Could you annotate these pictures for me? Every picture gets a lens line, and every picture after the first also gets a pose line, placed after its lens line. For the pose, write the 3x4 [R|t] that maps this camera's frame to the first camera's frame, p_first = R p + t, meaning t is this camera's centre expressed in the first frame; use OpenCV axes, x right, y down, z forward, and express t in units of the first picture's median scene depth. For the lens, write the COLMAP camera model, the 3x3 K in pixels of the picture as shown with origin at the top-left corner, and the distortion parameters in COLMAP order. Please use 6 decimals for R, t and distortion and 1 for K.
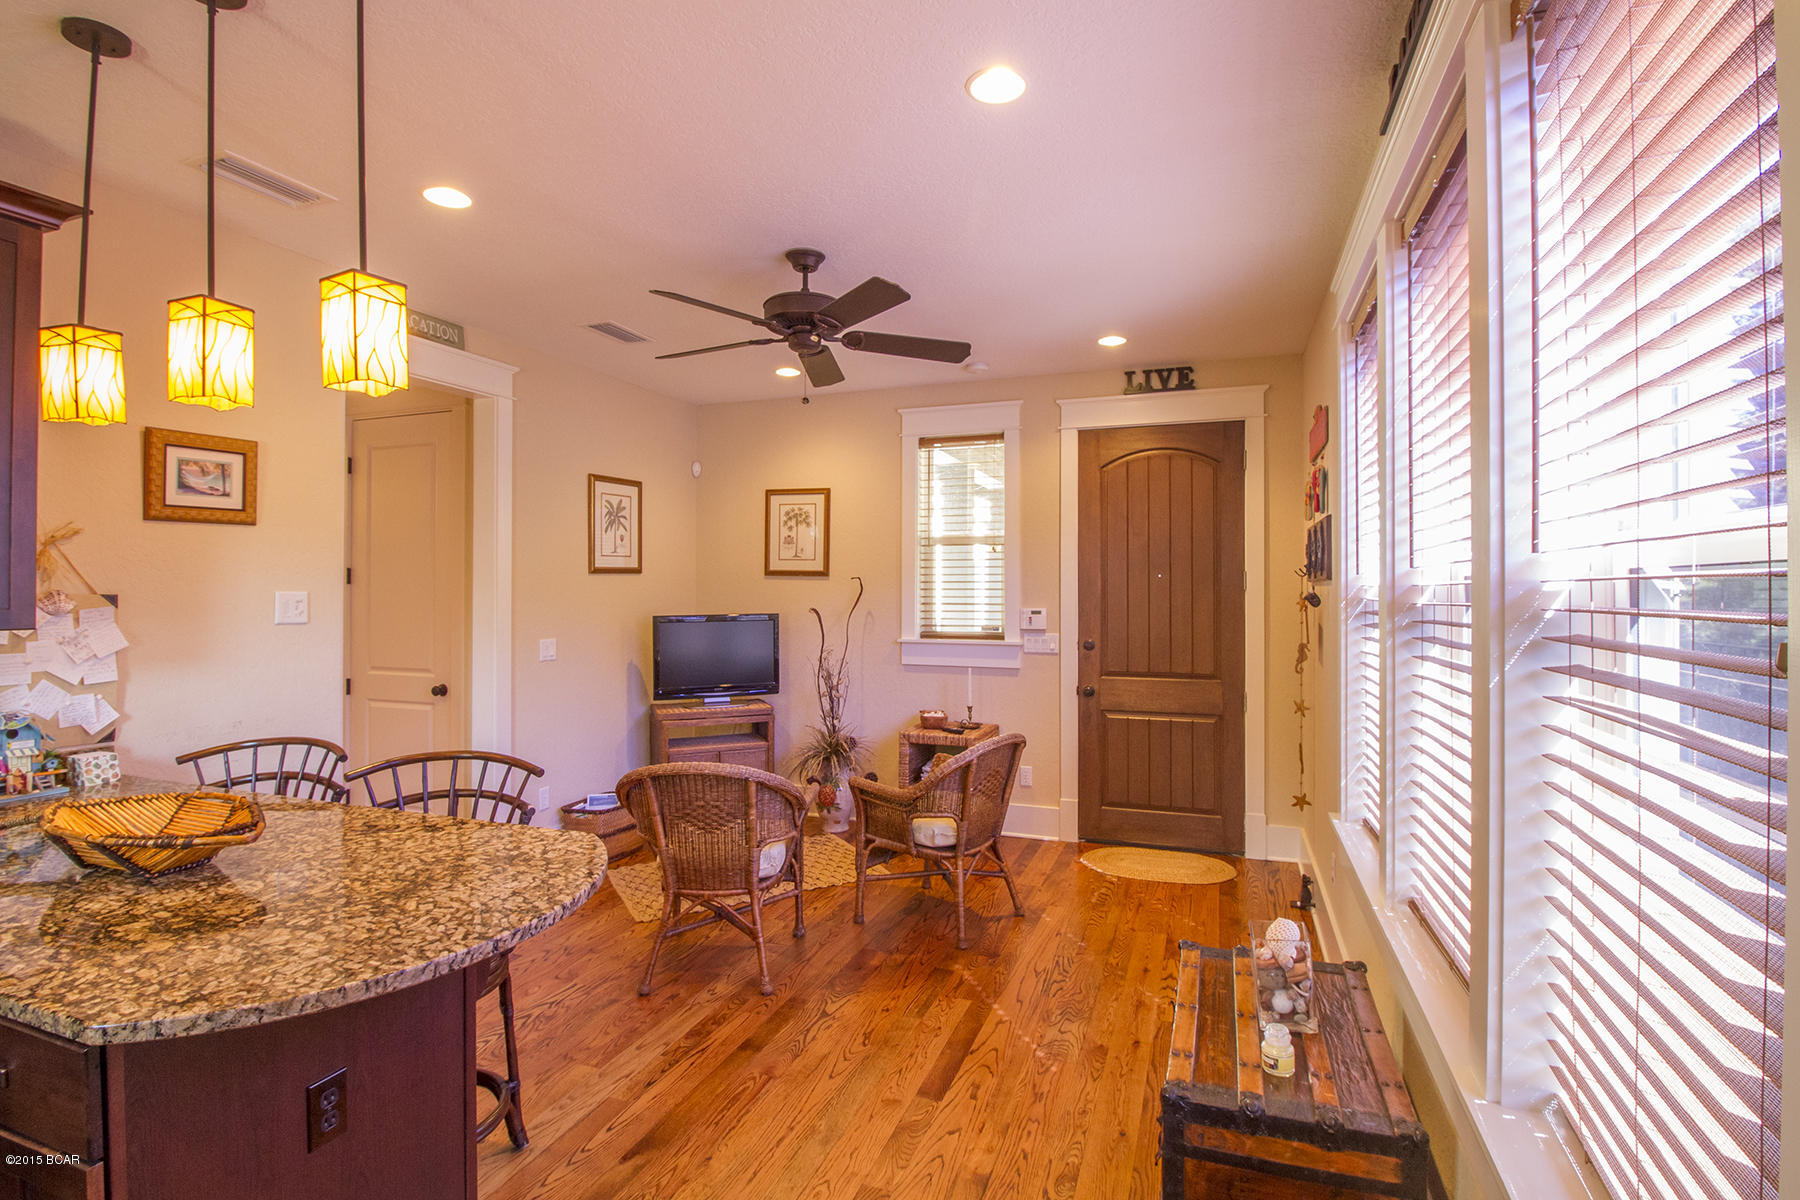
lens RADIAL K [[835.1, 0, 917.4], [0, 835.1, 586.9], [0, 0, 1]] dist [-0.005668, -0.009044]
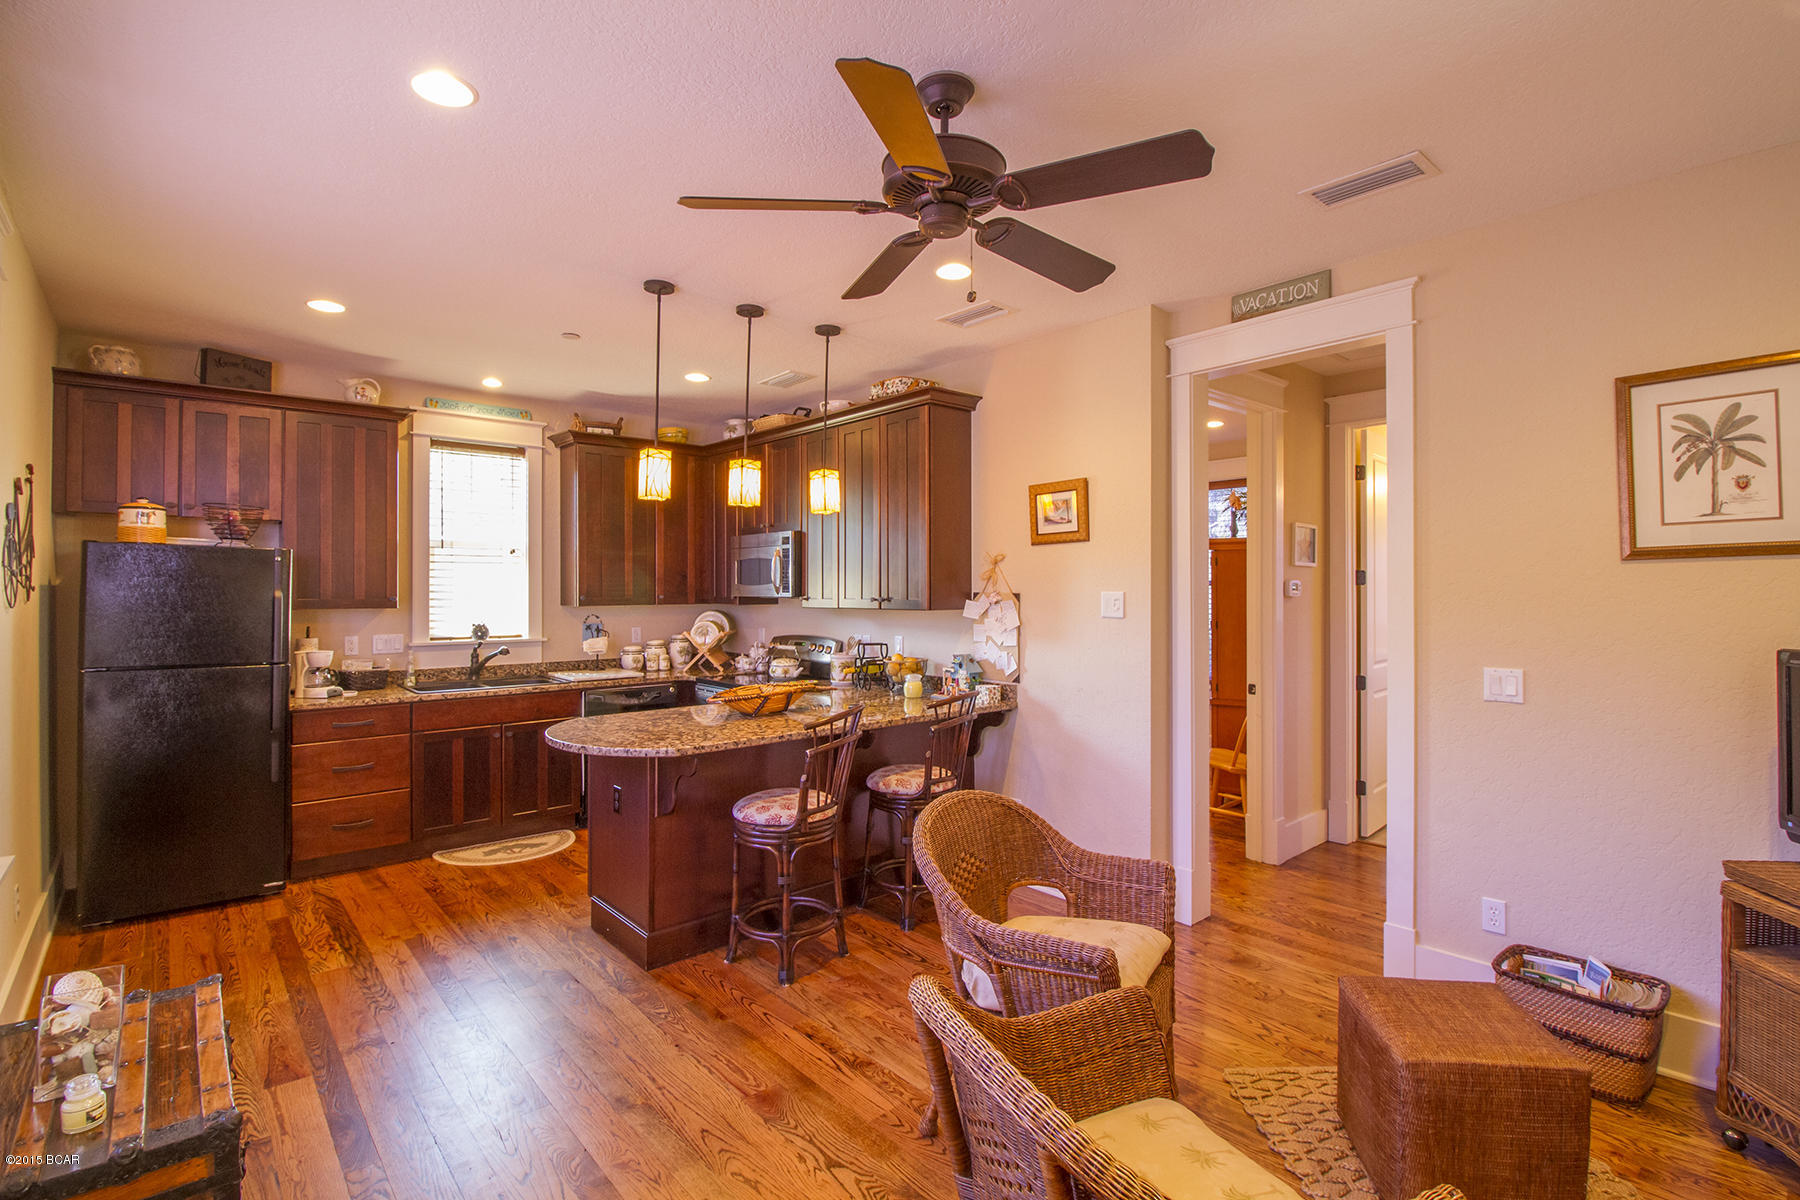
lens RADIAL K [[835.1, 0, 917.4], [0, 835.1, 586.9], [0, 0, 1]] dist [-0.005668, -0.009044]
pose [[-0.472115, -0.003074, -0.881532, 0.507133], [0.004018, 0.999976, -0.005639, 0.004461], [0.881528, -0.006204, -0.472091, 1.419511]]
